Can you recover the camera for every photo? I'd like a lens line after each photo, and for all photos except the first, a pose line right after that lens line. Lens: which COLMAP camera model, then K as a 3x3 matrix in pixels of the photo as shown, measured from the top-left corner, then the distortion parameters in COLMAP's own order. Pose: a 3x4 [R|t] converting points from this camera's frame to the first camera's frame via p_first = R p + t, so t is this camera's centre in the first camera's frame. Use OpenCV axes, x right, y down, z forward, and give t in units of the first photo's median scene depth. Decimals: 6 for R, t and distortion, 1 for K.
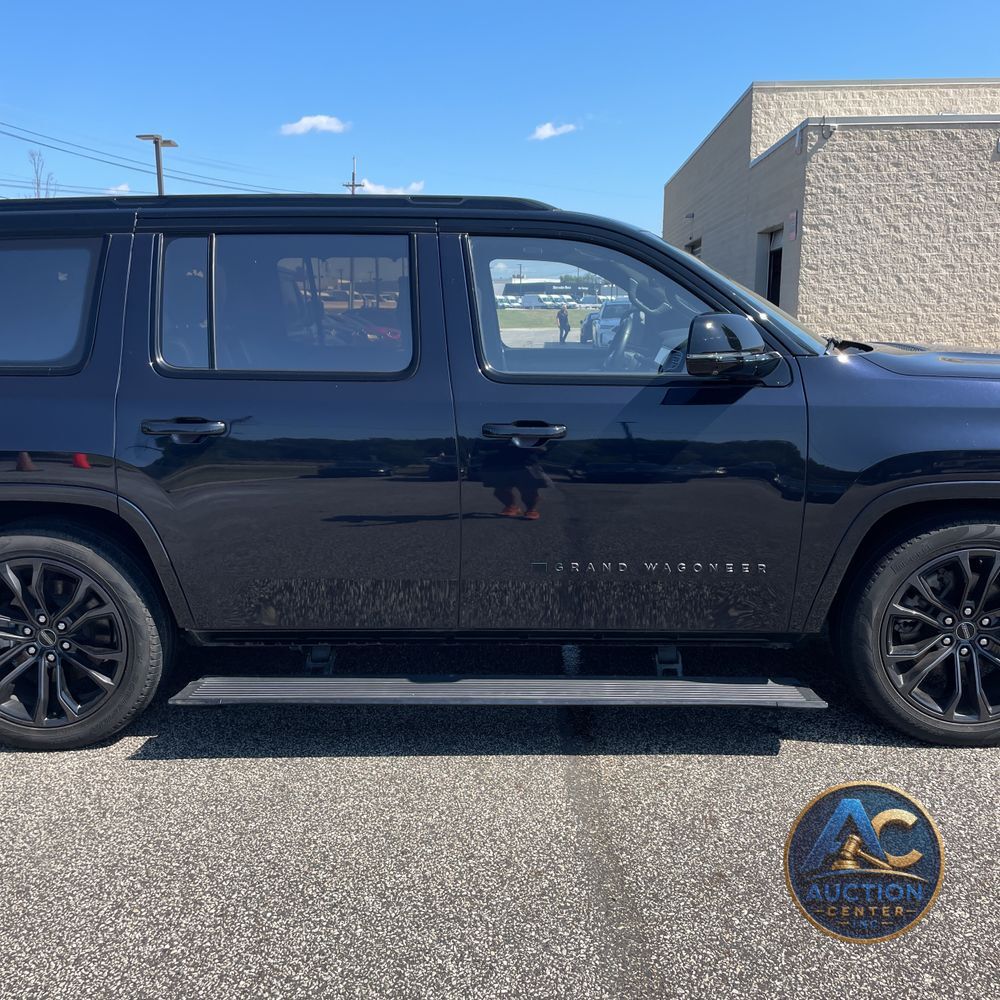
lens RADIAL K [[987.9, 0, 506.8], [0, 987.9, 488.2], [0, 0, 1]] dist [0.095720, -0.129056]
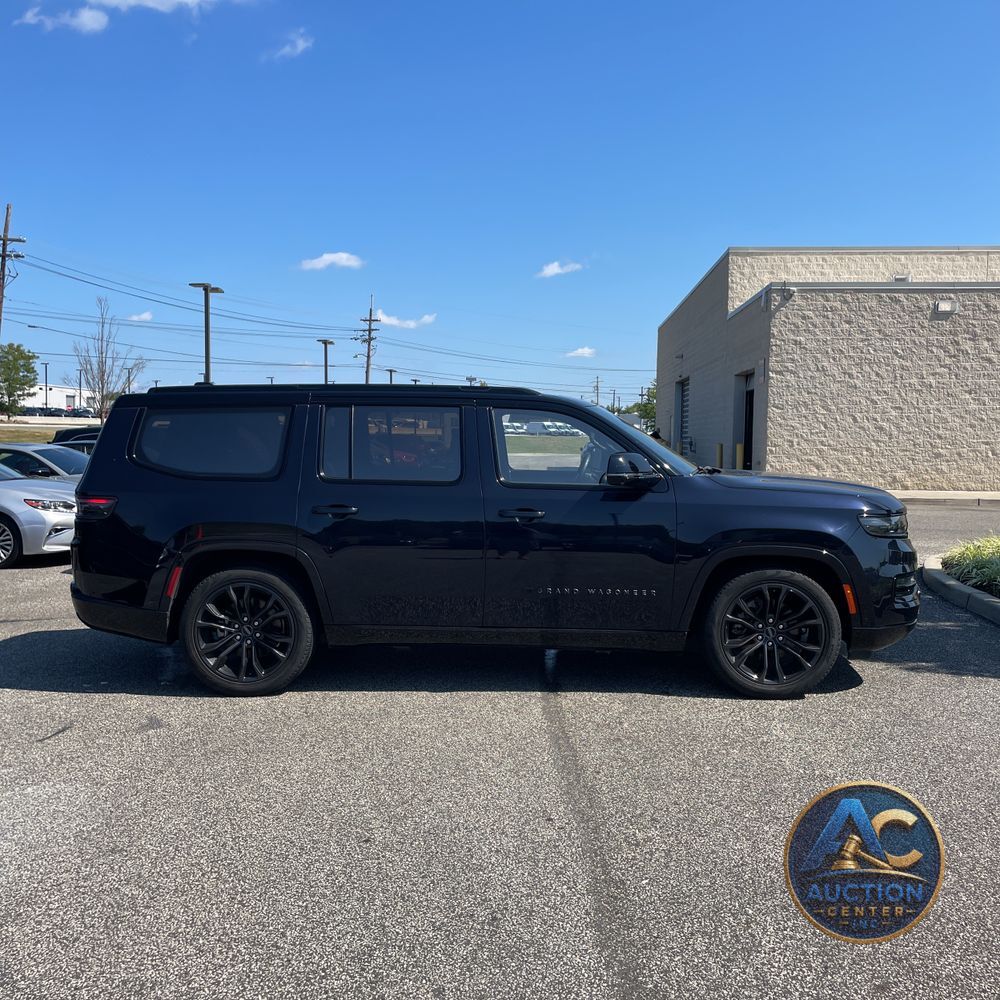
lens RADIAL K [[987.9, 0, 506.8], [0, 987.9, 488.2], [0, 0, 1]] dist [0.095720, -0.129056]
pose [[0.999880, 0.014648, -0.004974, -0.000246], [-0.015152, 0.992161, -0.124045, 0.019301], [0.003118, 0.124105, 0.992264, -0.129481]]
